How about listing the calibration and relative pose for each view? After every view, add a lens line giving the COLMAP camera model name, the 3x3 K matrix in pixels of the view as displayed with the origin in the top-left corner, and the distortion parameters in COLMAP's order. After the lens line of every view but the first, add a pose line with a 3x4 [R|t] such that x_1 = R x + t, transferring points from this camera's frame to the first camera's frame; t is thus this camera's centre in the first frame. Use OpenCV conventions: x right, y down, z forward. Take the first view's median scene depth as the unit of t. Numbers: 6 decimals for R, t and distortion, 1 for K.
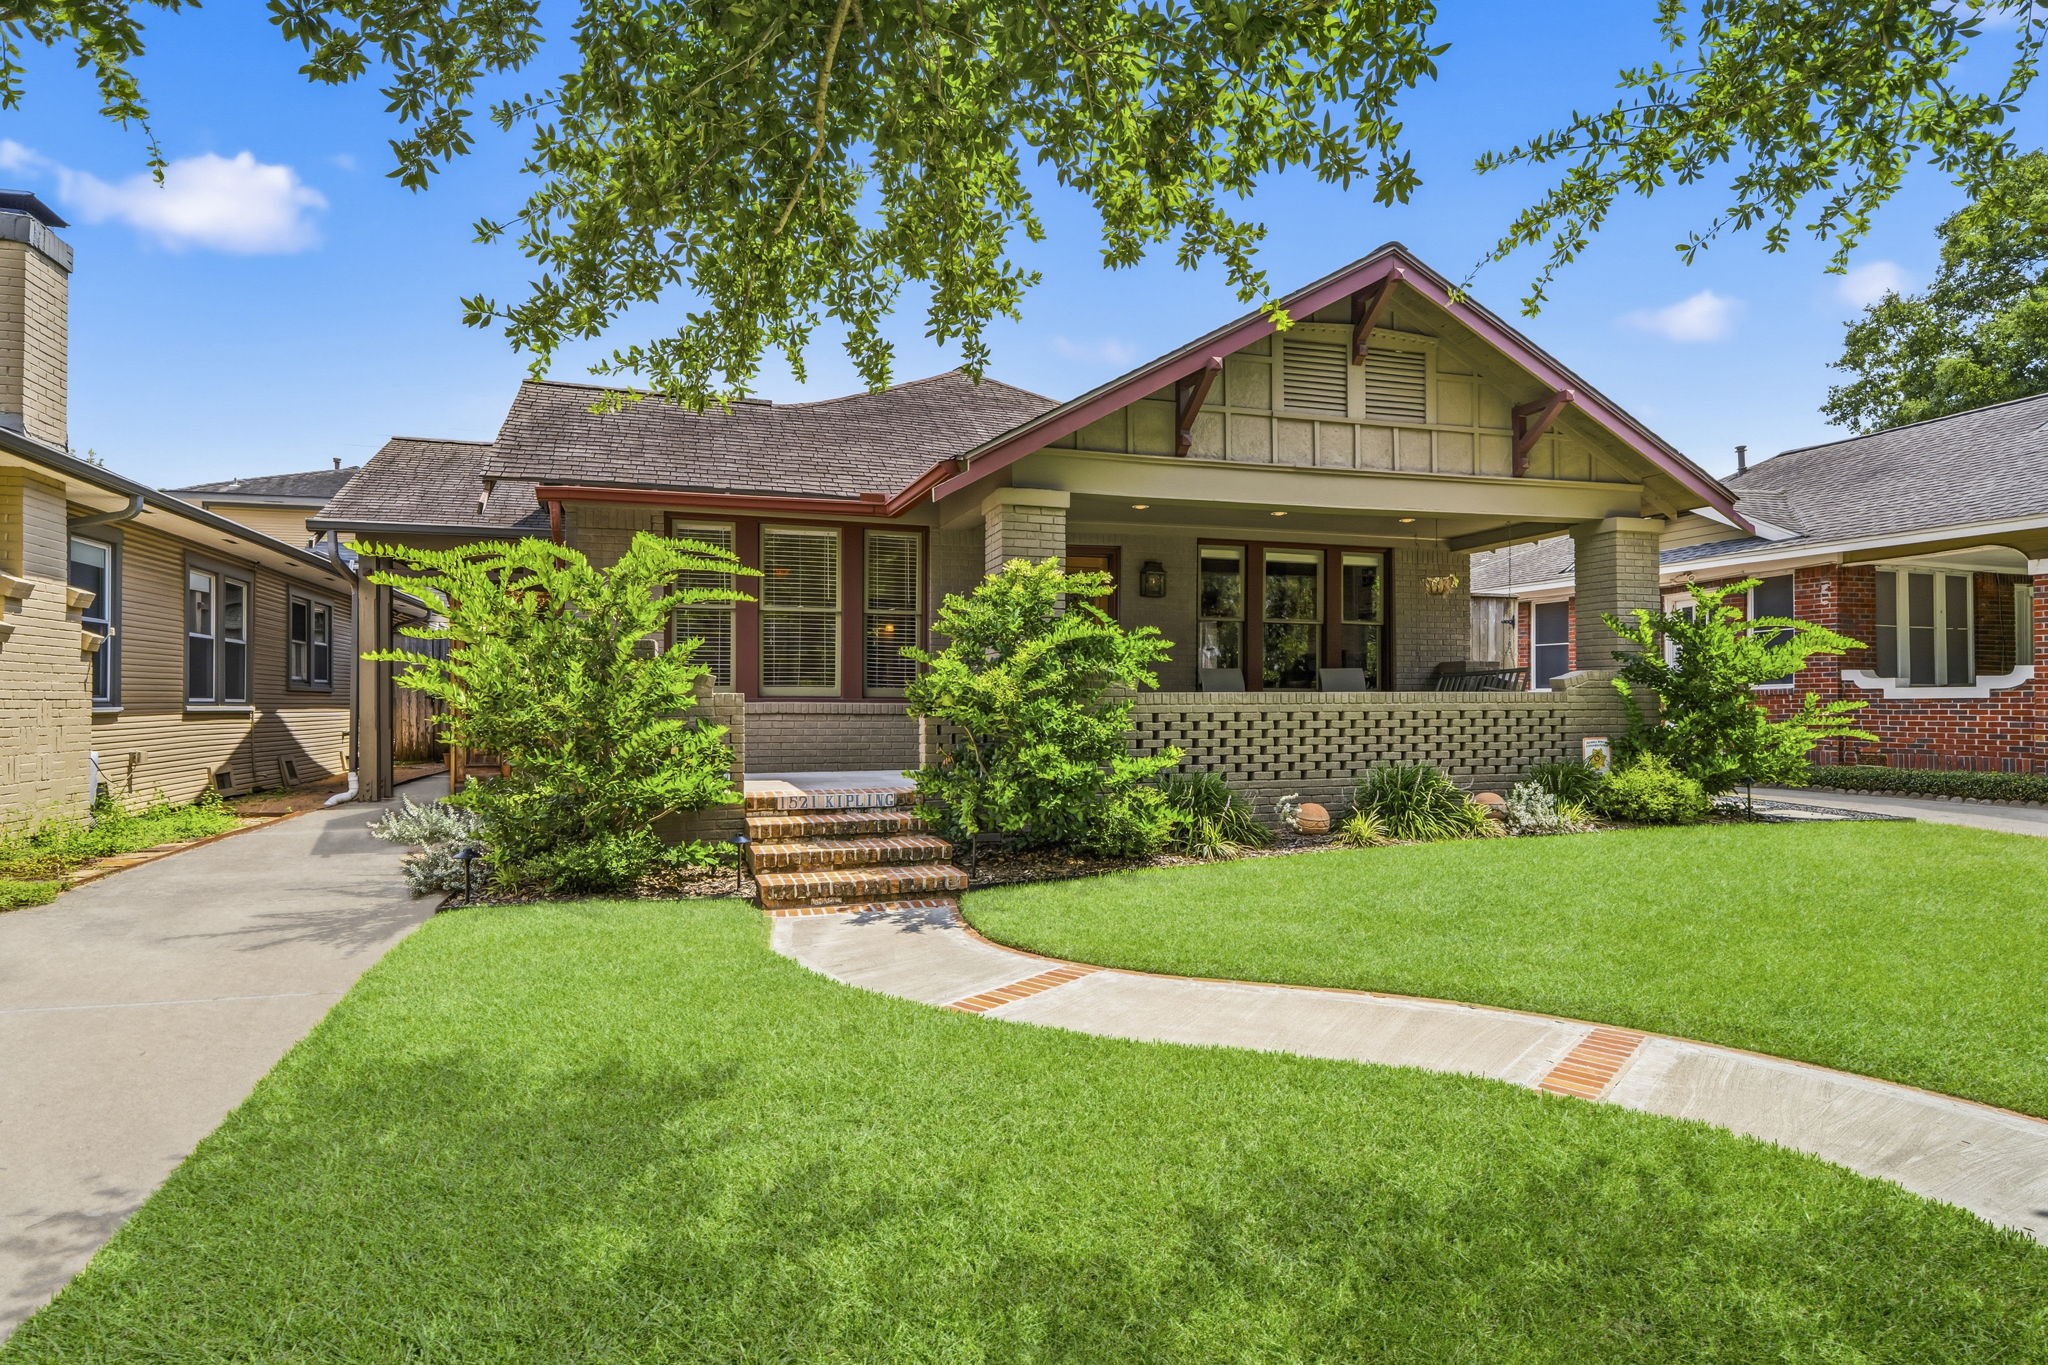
lens RADIAL K [[1091.1, 0, 1019.2], [0, 1091.1, 690.9], [0, 0, 1]] dist [-0.003688, -0.001212]
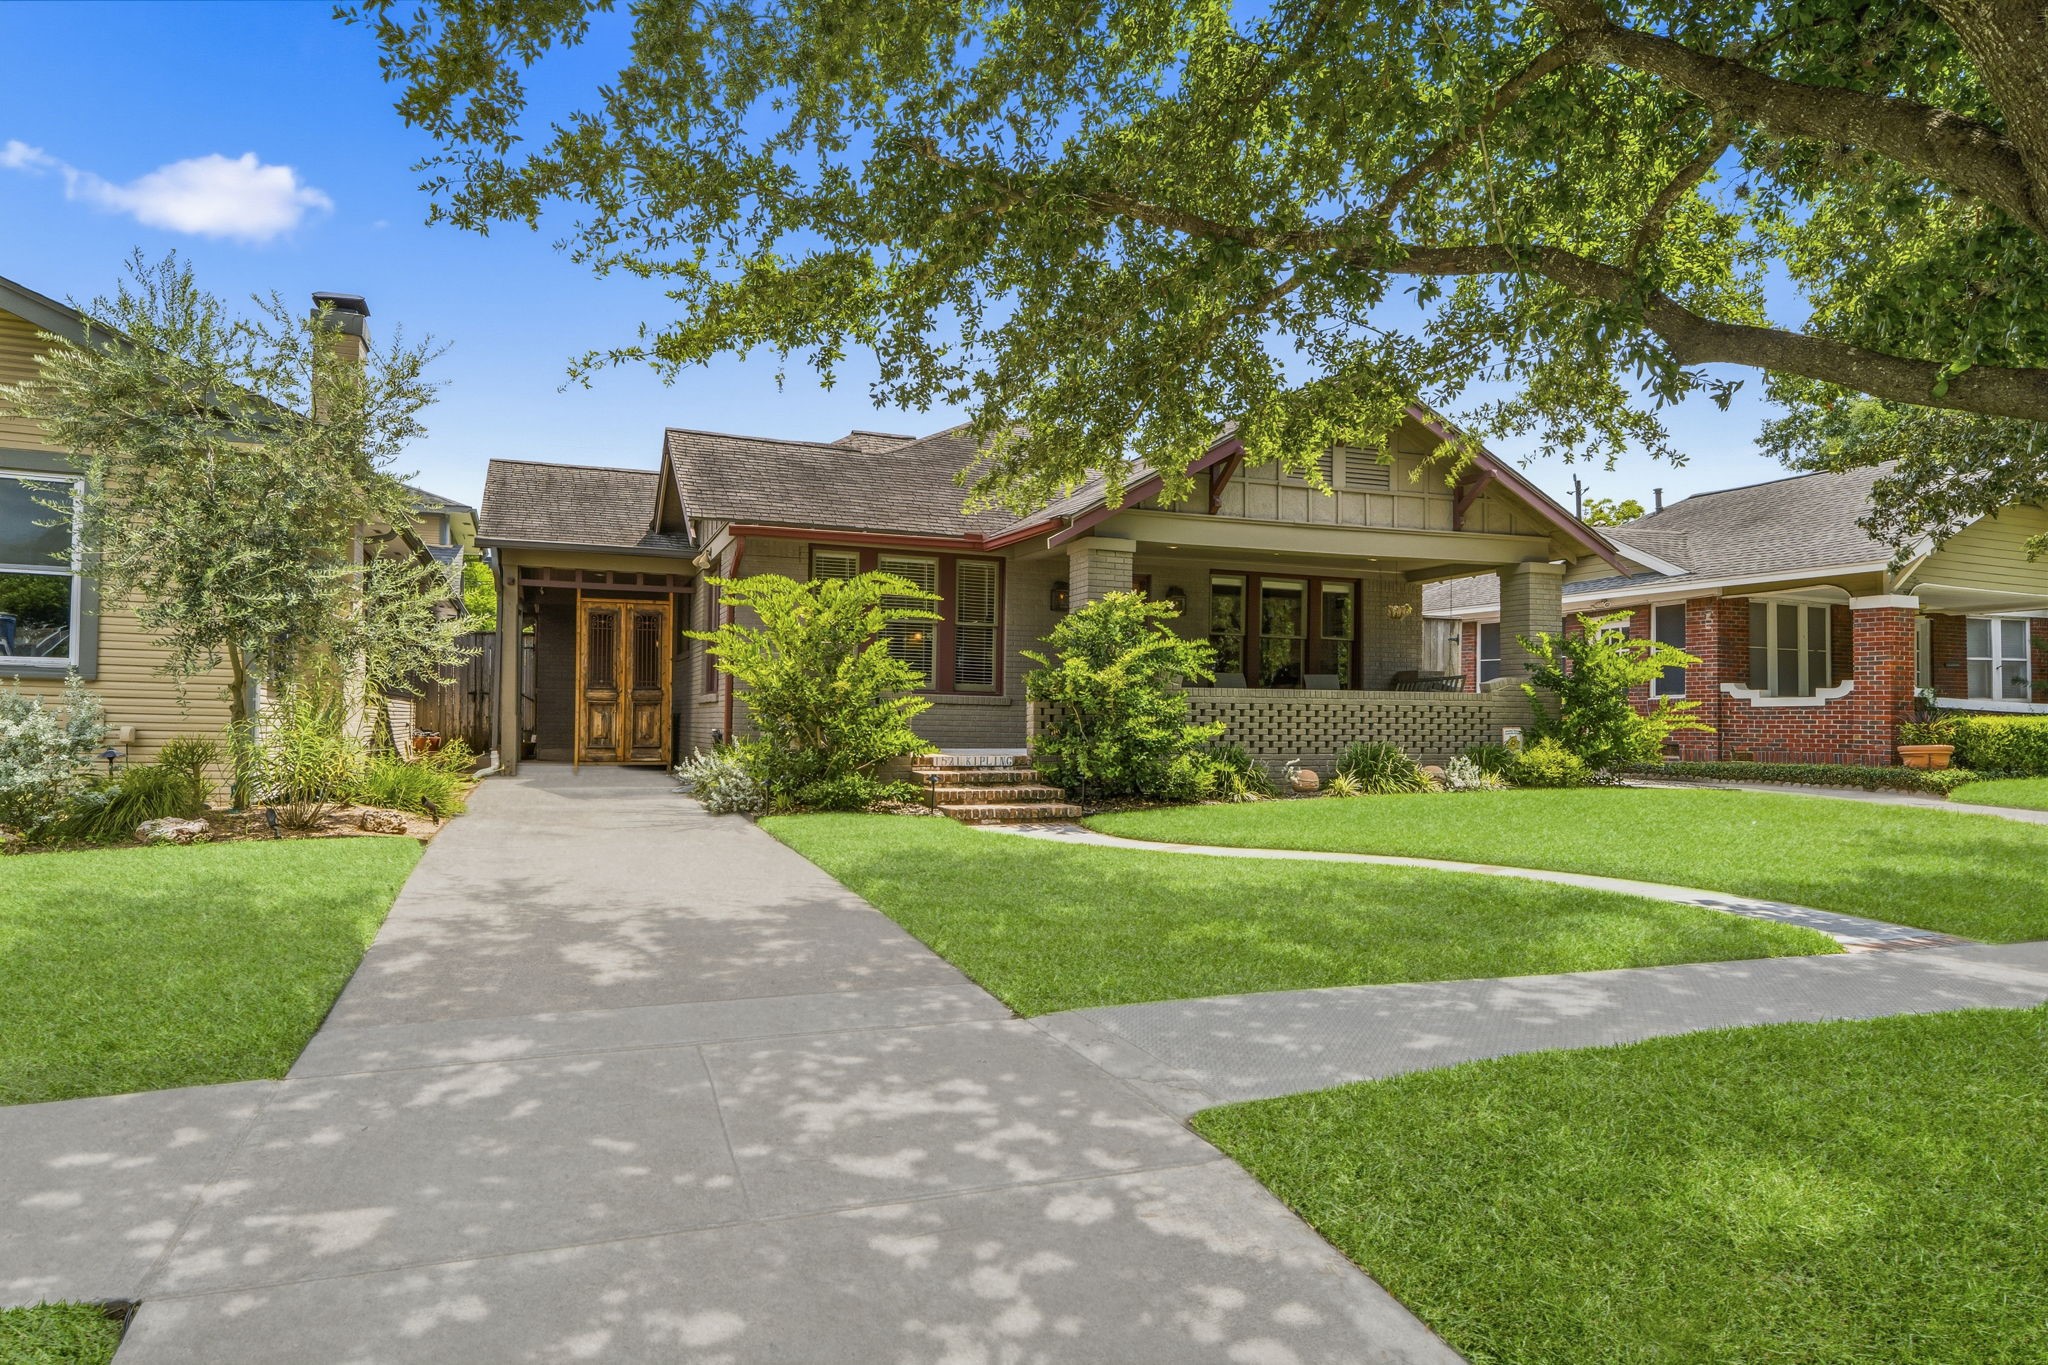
lens RADIAL K [[1206.4, 0, 1012.4], [0, 1206.4, 688.3], [0, 0, 1]] dist [0.000168, -0.000466]
pose [[0.998132, 0.013808, 0.059512, -0.182320], [-0.012946, 0.999806, -0.014850, 0.026448], [-0.059706, 0.014052, 0.998117, -0.468837]]
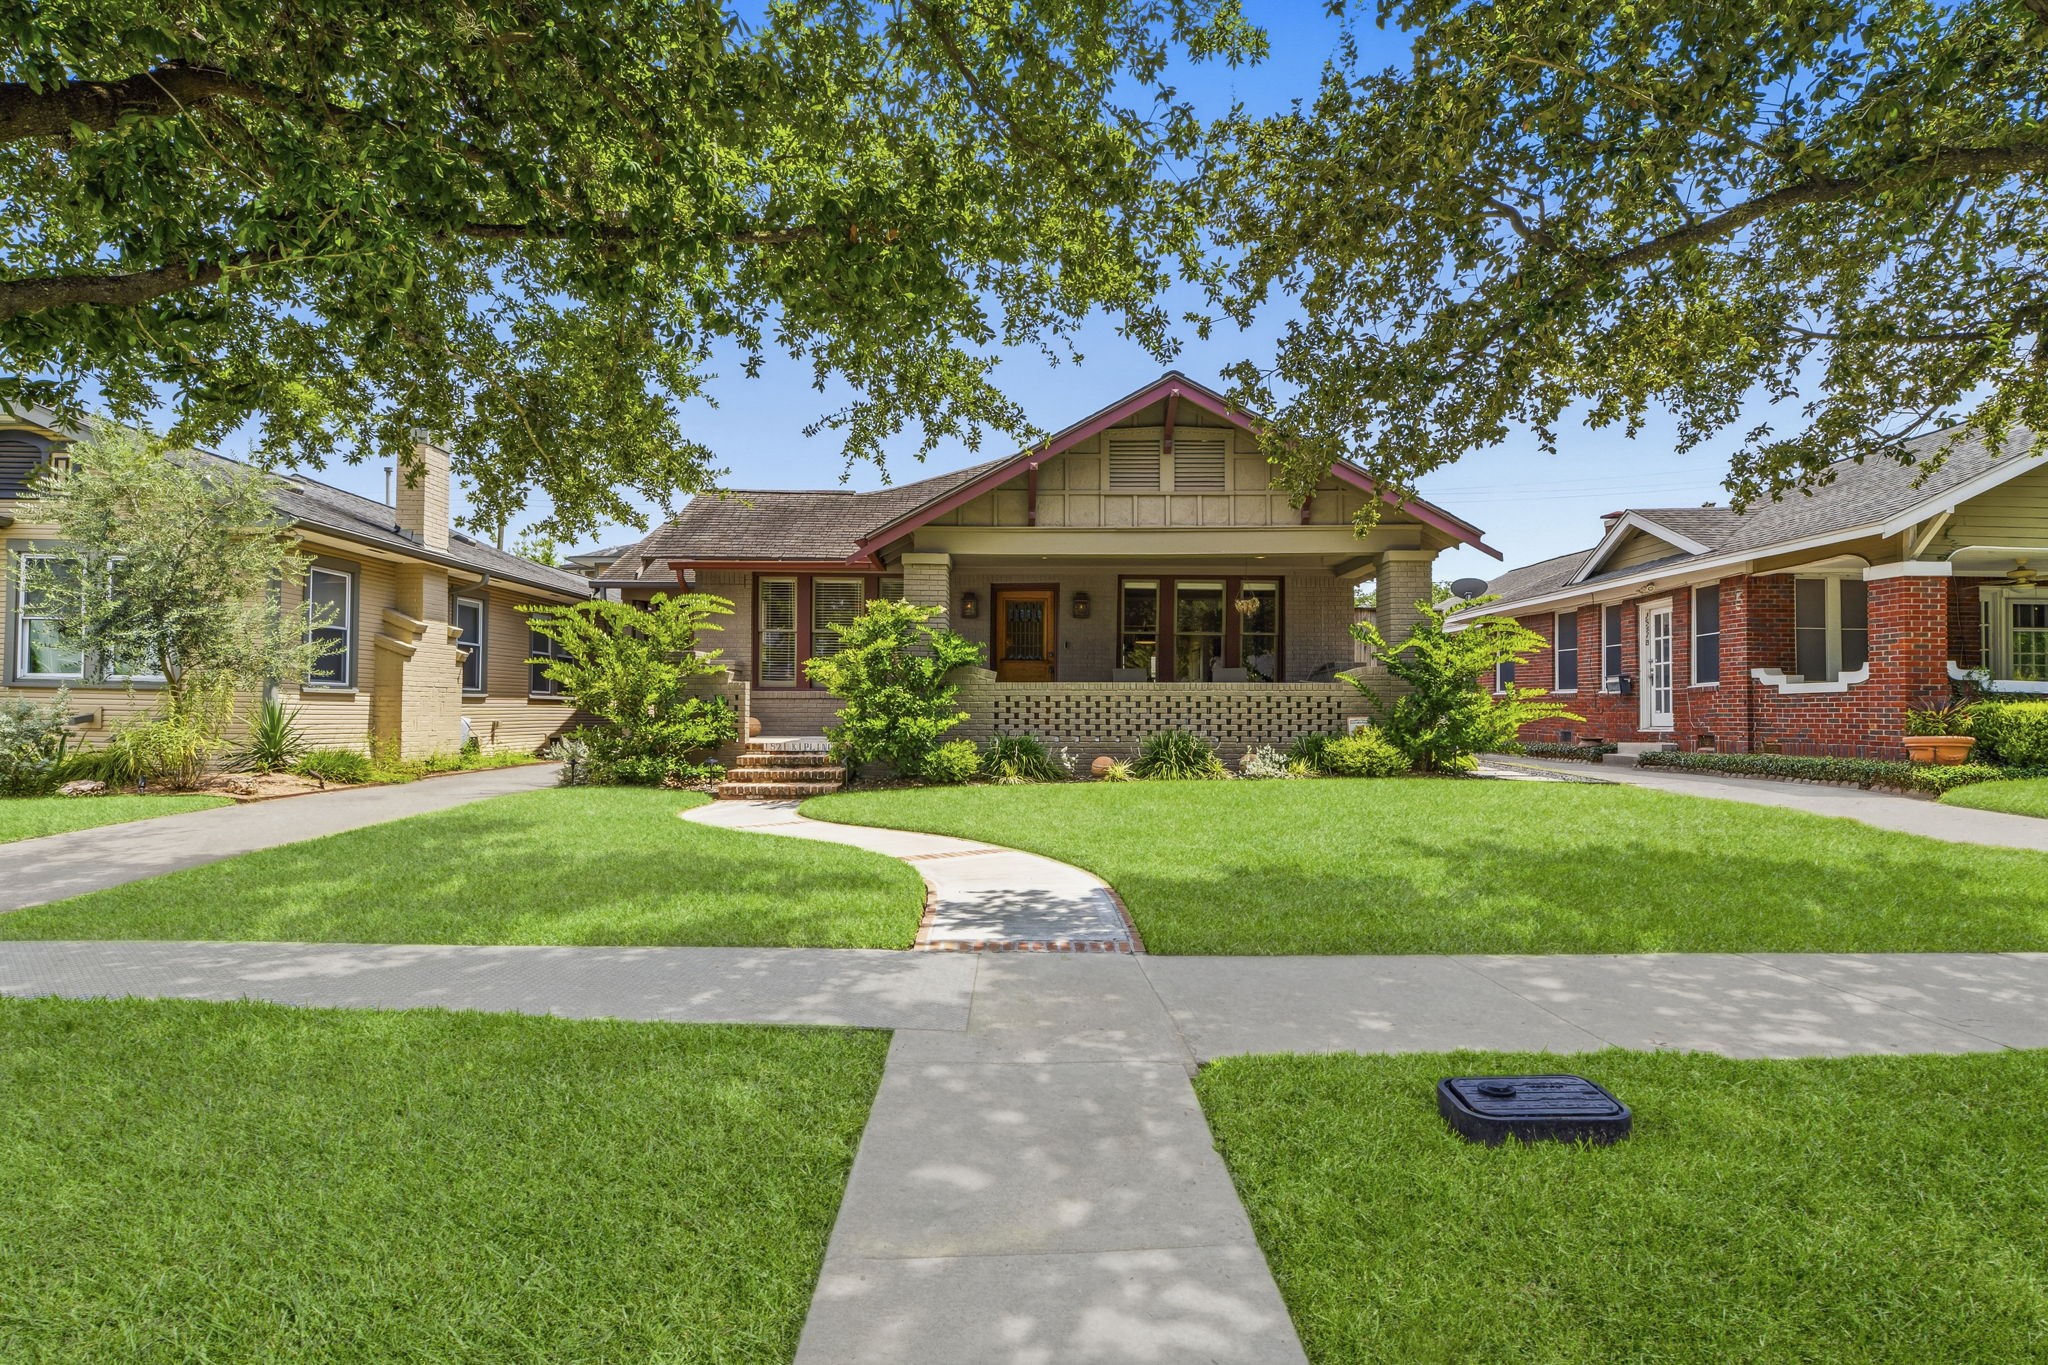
lens RADIAL K [[994.4, 0, 1024.0], [0, 994.4, 682.5], [0, 0, 1]] dist [-0.000148, -0.000166]
pose [[0.956335, -0.002168, -0.292264, 0.523716], [-0.003364, 0.999825, -0.018426, 0.025950], [0.292253, 0.018605, 0.956160, -0.304322]]
